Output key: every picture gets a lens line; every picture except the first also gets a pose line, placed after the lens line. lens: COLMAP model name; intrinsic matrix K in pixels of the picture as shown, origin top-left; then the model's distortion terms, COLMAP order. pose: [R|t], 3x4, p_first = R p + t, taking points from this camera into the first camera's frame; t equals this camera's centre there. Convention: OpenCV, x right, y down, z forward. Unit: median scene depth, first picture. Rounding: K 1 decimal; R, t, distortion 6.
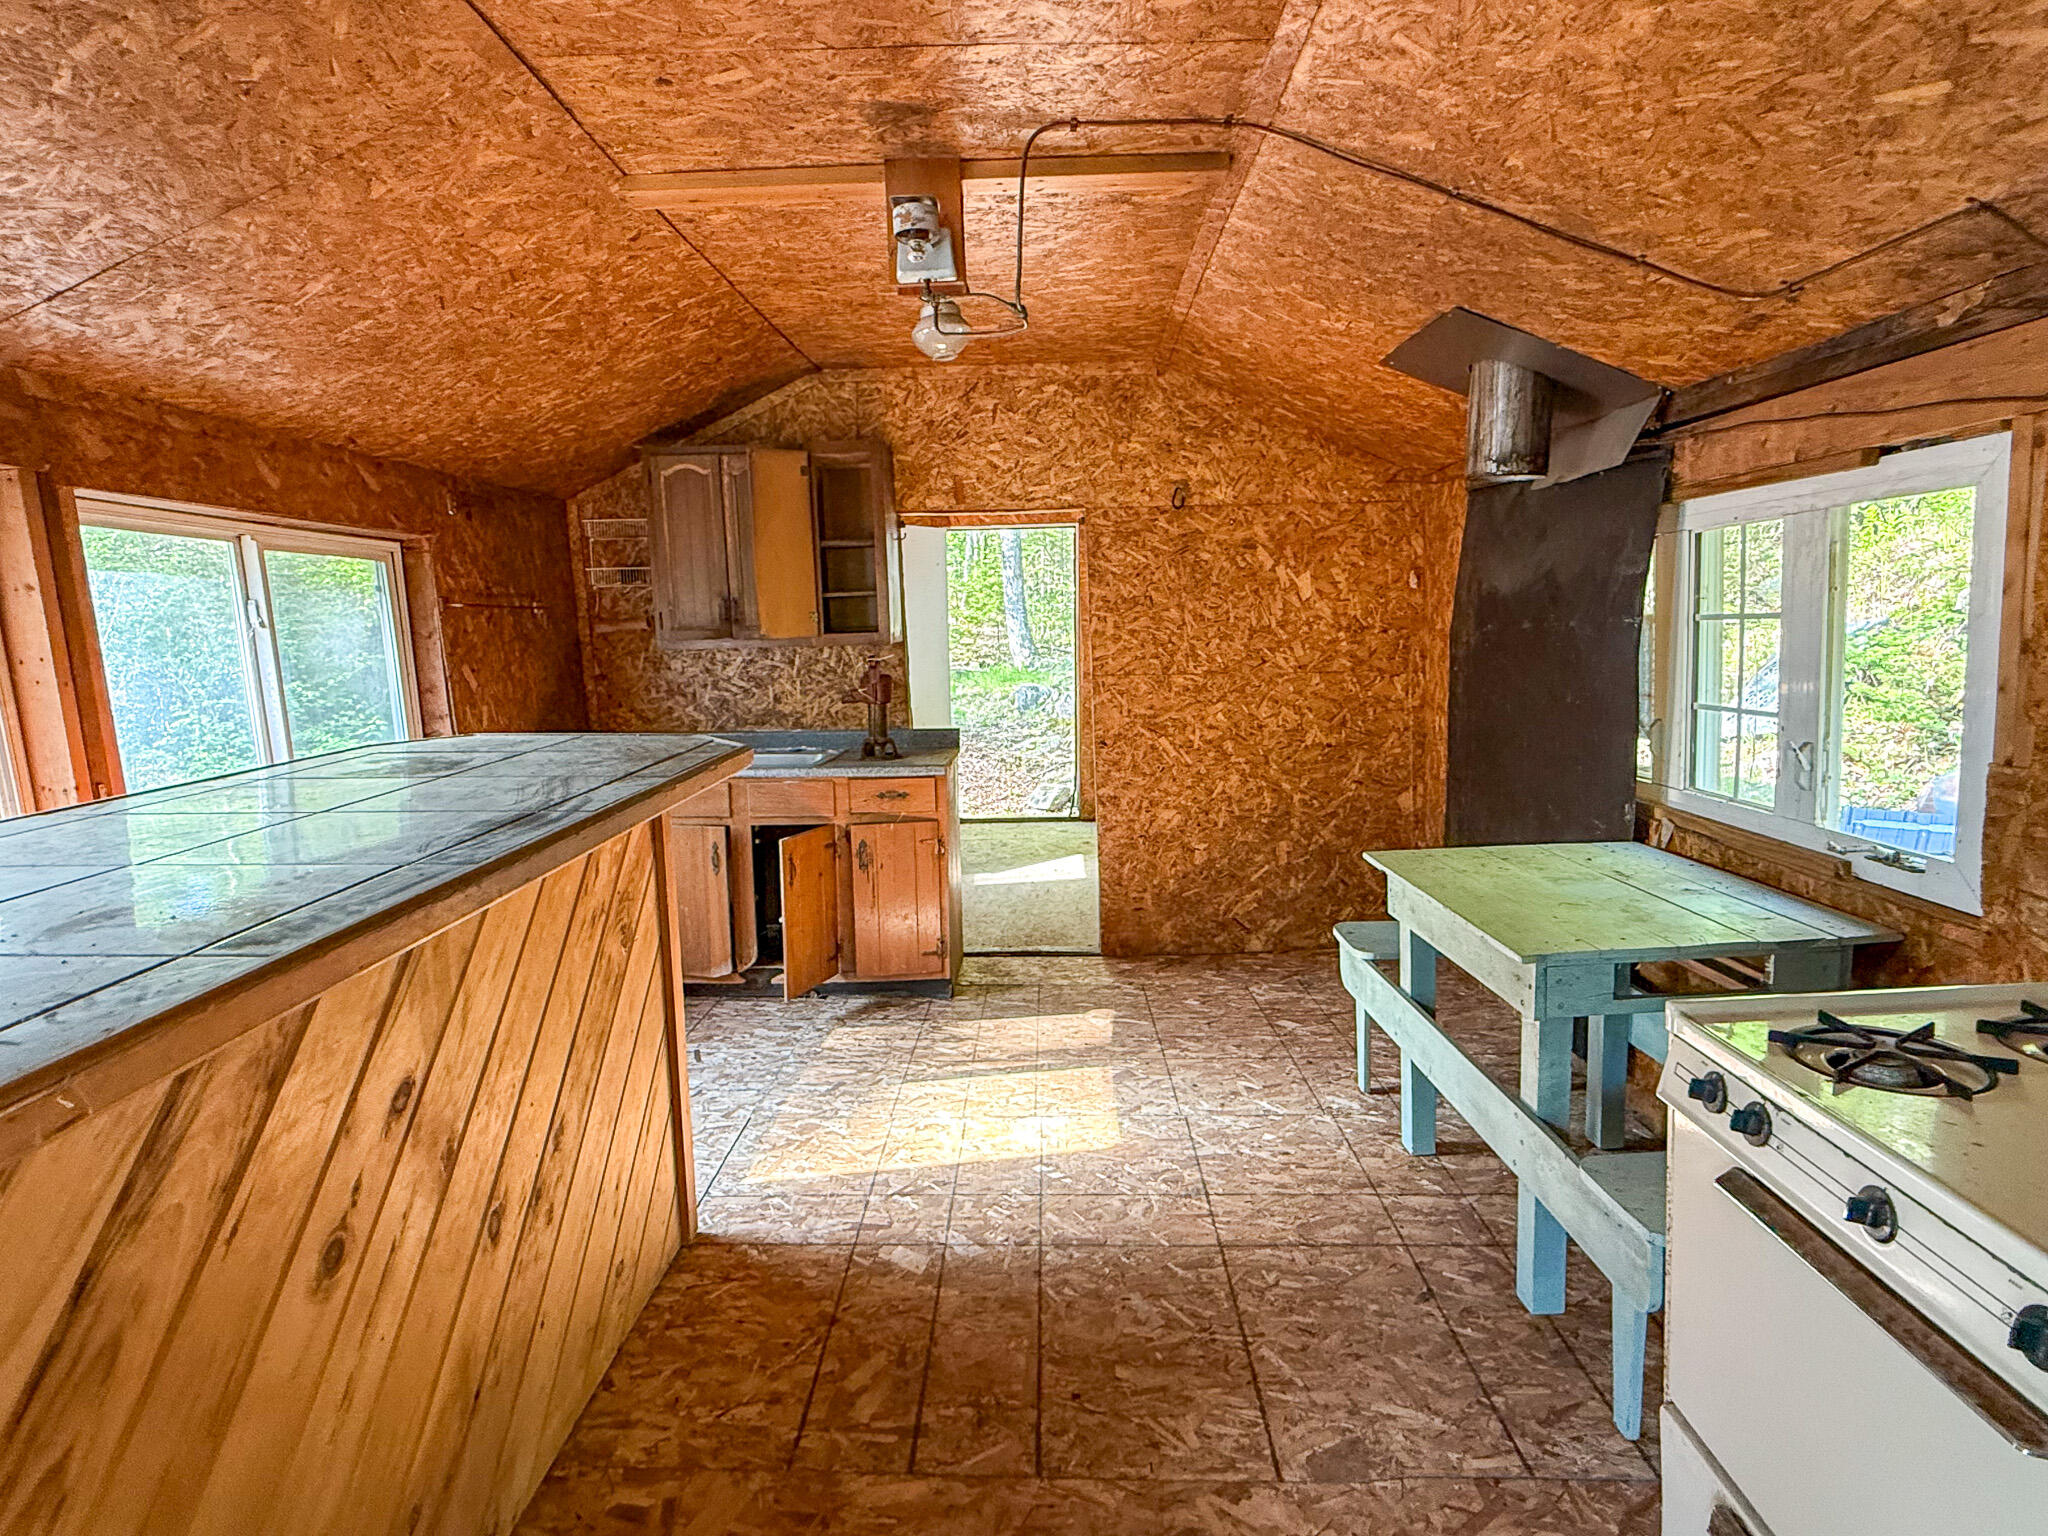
lens RADIAL K [[1075.9, 0, 1024.0], [0, 1075.9, 768.0], [0, 0, 1]] dist [0.000854, 0.000257]
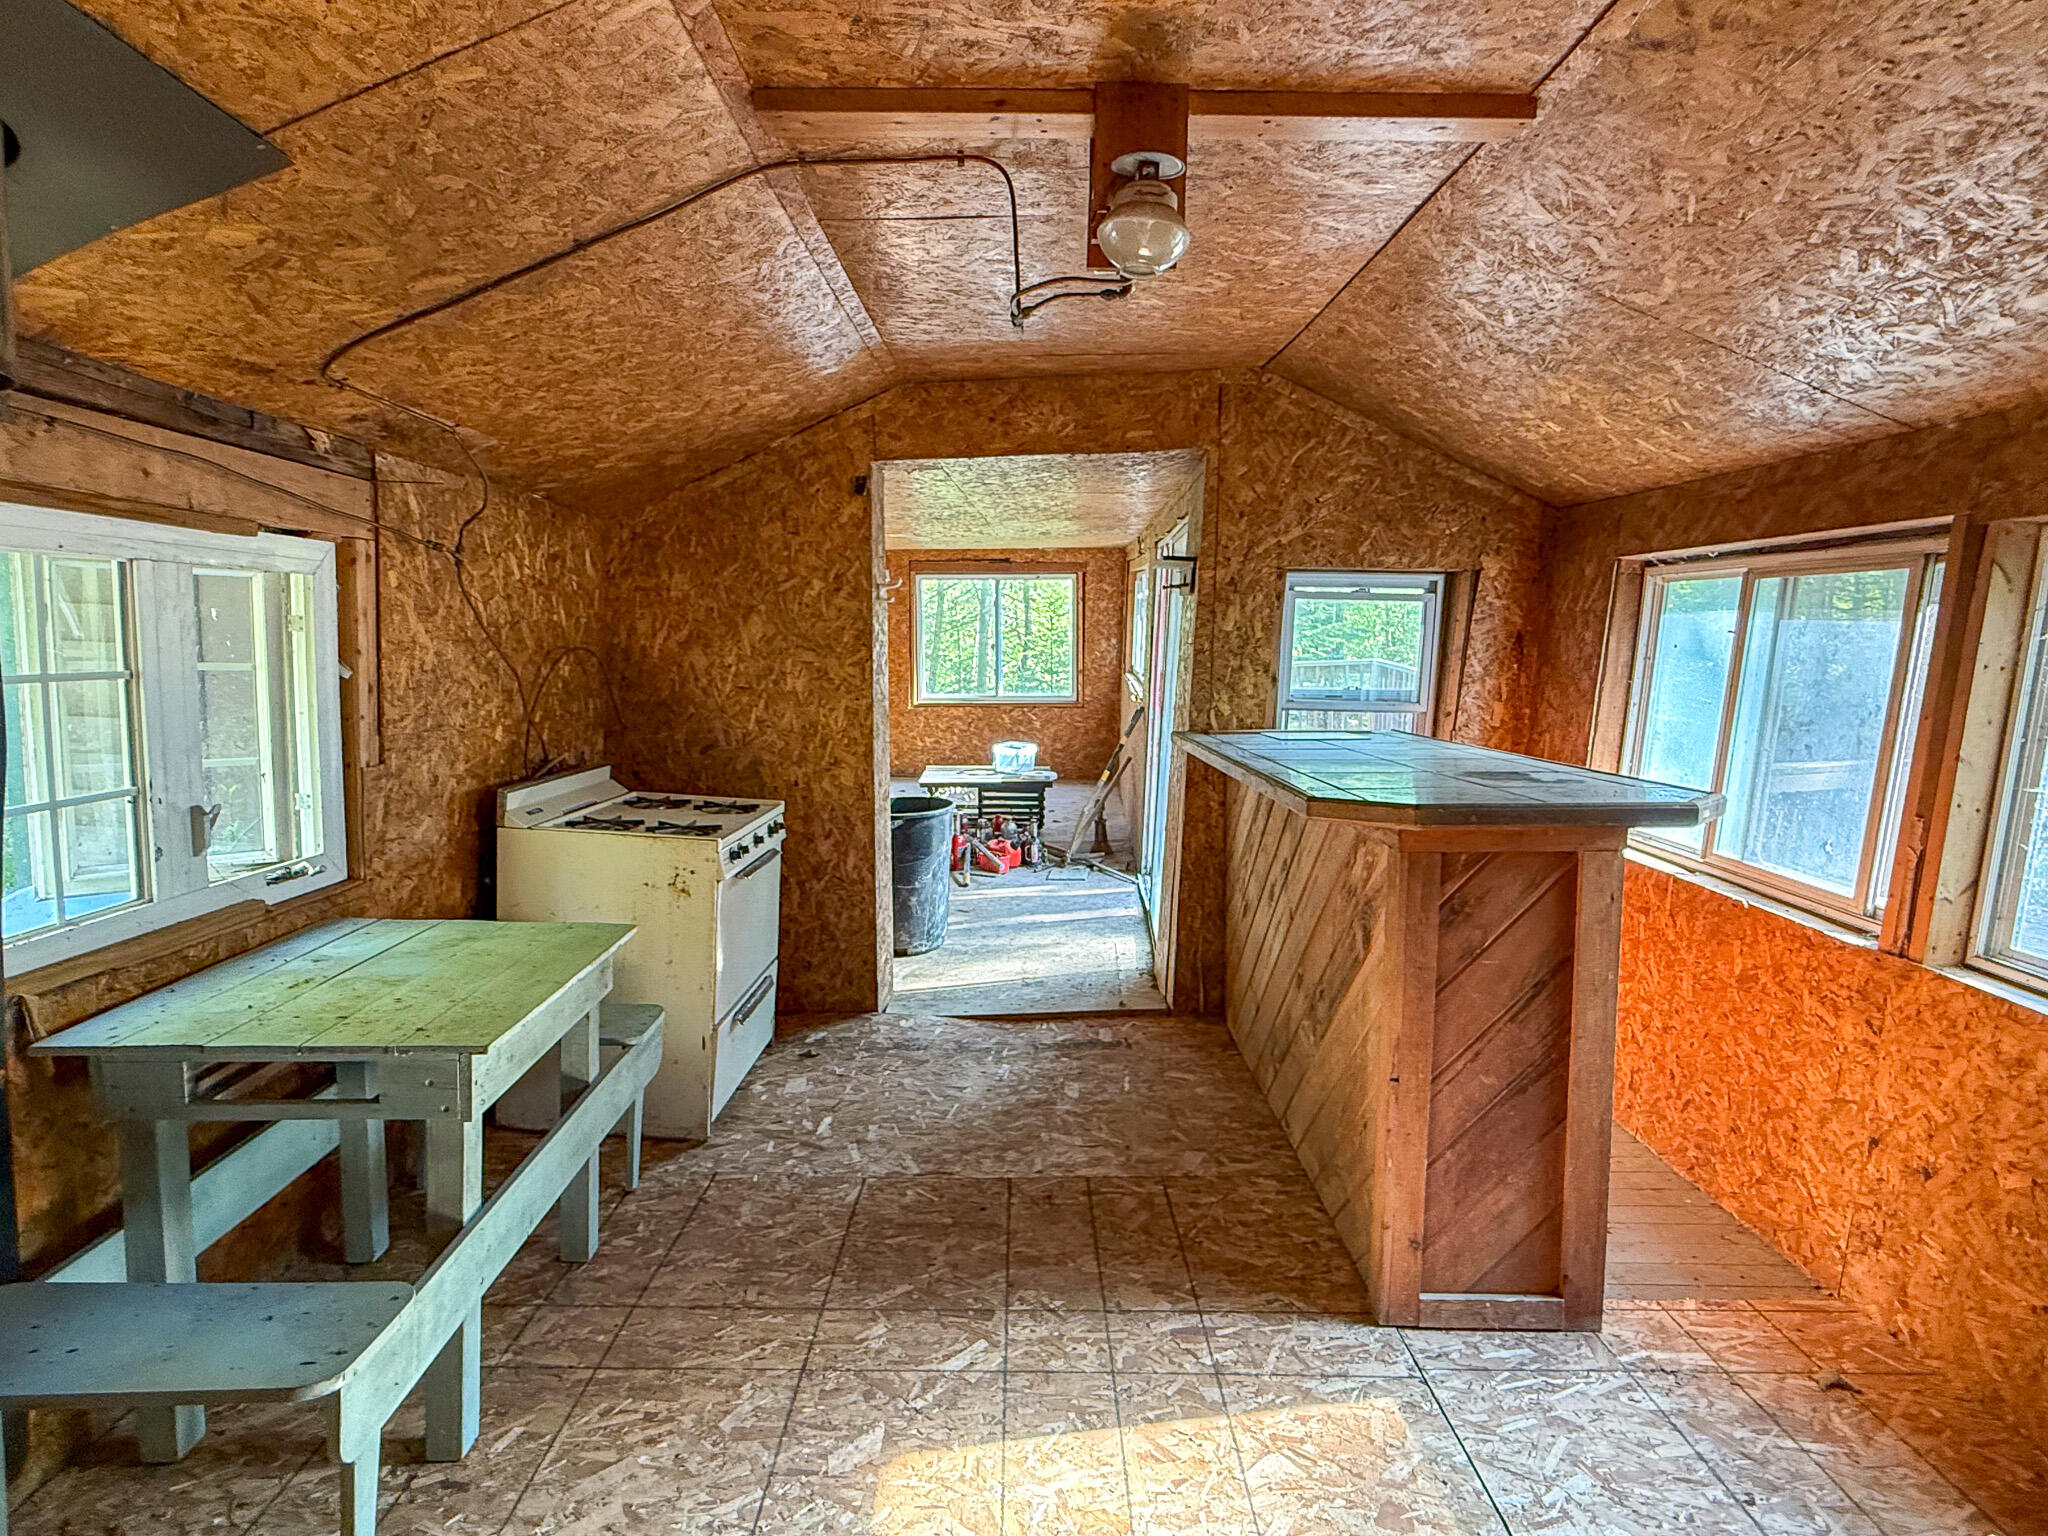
lens RADIAL K [[1075.9, 0, 1024.0], [0, 1075.9, 768.0], [0, 0, 1]] dist [0.000854, 0.000257]
pose [[-0.999337, 0.015029, -0.033162, 0.031994], [0.006552, 0.970194, 0.242242, -0.312652], [0.035814, 0.241864, -0.969649, 2.159807]]
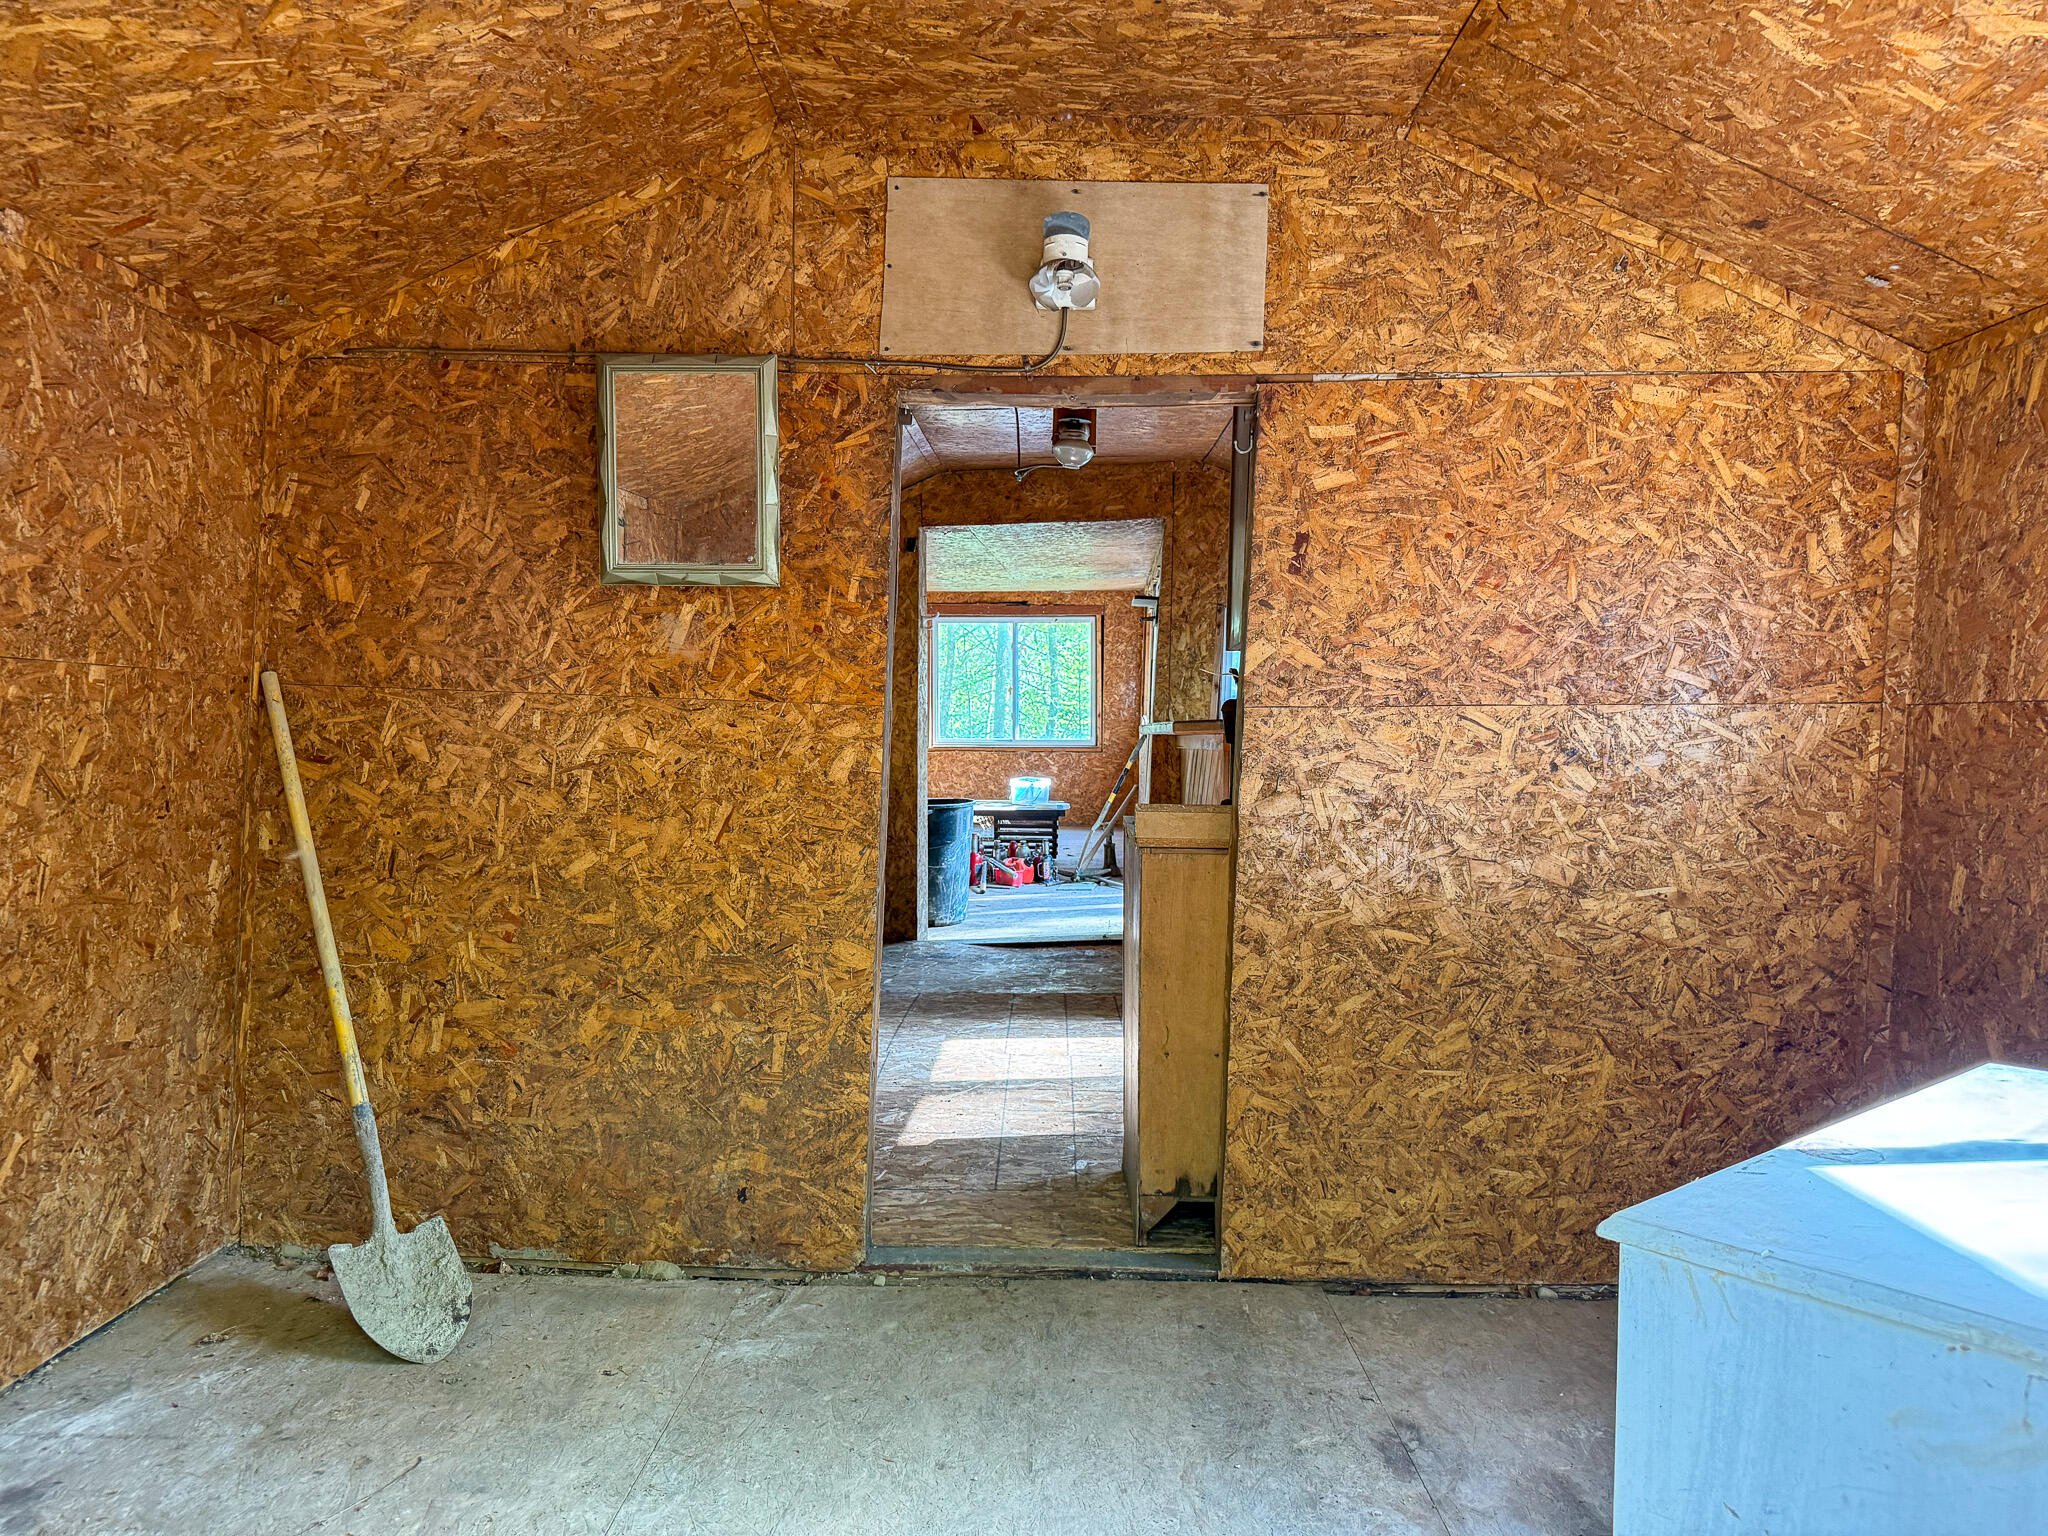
lens RADIAL K [[1440.8, 0, 1024.0], [0, 1440.8, 768.0], [0, 0, 1]] dist [0.006268, 0.000102]
pose [[-0.999873, 0.008608, -0.013380, 0.029827], [0.006300, 0.986457, 0.163899, -0.350993], [0.014610, 0.163794, -0.986386, 3.119903]]
